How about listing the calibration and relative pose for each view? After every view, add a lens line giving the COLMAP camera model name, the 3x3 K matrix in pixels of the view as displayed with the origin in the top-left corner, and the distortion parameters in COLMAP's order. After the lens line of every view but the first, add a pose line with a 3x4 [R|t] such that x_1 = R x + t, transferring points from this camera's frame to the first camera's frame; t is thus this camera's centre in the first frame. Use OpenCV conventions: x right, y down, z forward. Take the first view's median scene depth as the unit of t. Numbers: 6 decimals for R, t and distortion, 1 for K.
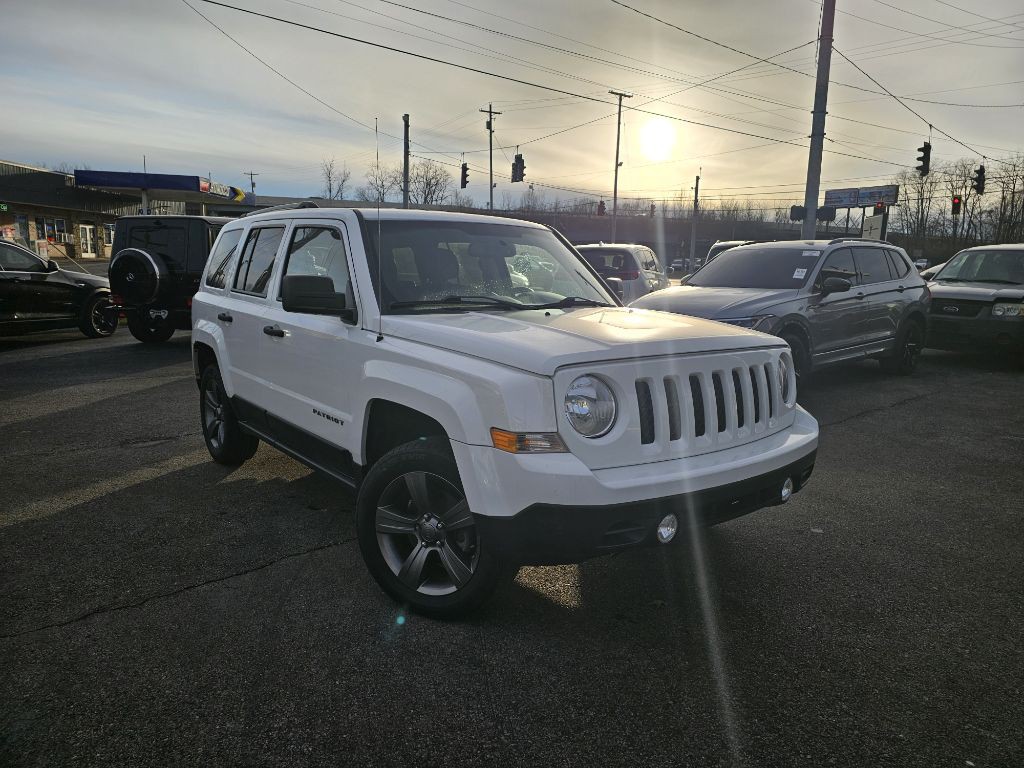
lens RADIAL K [[686.3, 0, 525.1], [0, 686.3, 377.0], [0, 0, 1]] dist [0.049403, -0.032109]
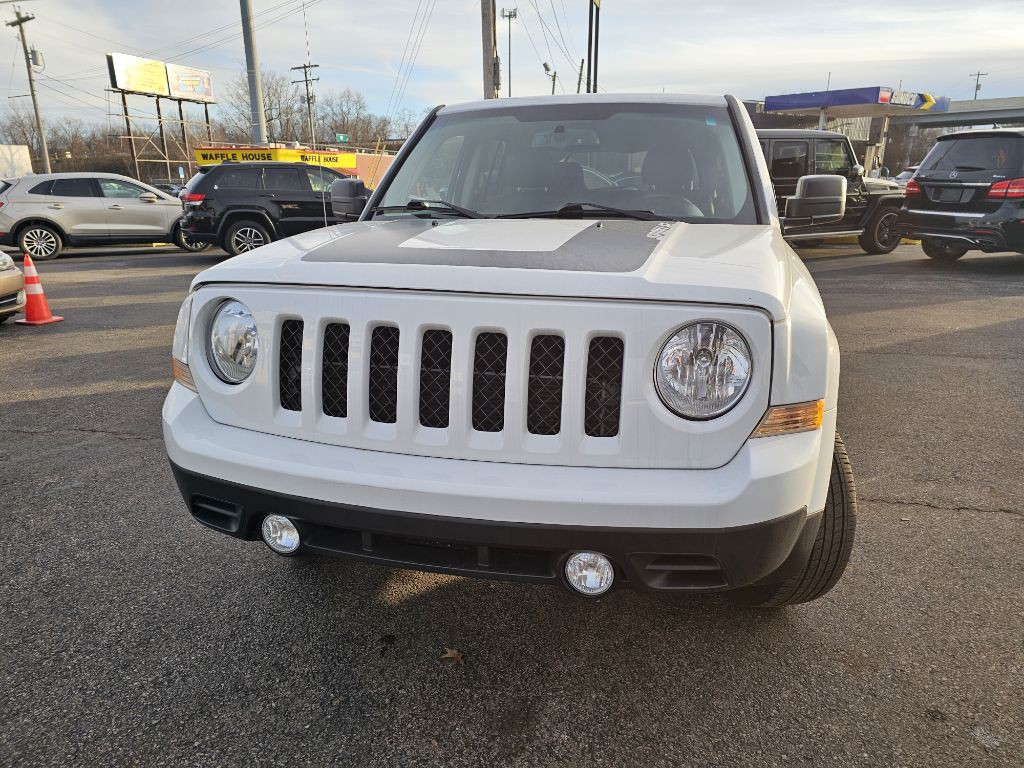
lens RADIAL K [[686.3, 0, 523.2], [0, 686.3, 381.5], [0, 0, 1]] dist [0.049403, -0.032109]
pose [[0.602459, 0.198736, -0.773012, 0.303949], [-0.108996, 0.979917, 0.166982, -0.026092], [0.790672, -0.016344, 0.612021, 0.270351]]
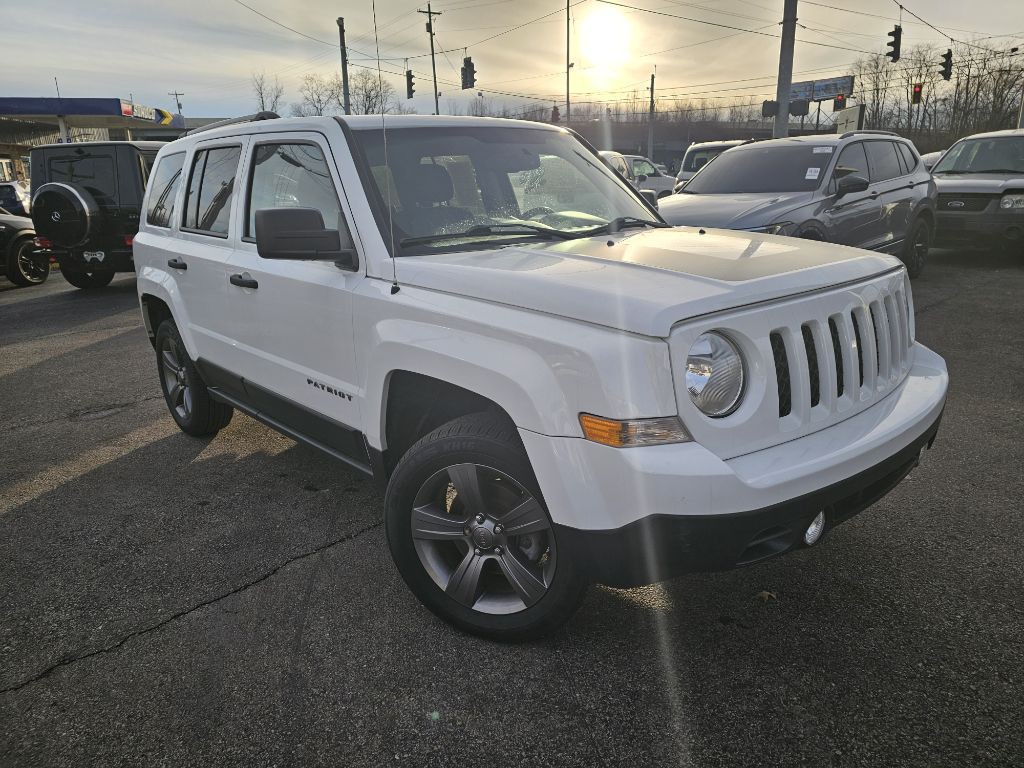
lens RADIAL K [[686.3, 0, 516.5], [0, 686.3, 379.4], [0, 0, 1]] dist [0.049403, -0.032109]
pose [[0.997131, -0.063243, 0.041591, -0.049485], [0.057749, 0.990832, 0.122138, -0.018177], [-0.048934, -0.119386, 0.991641, 0.098491]]
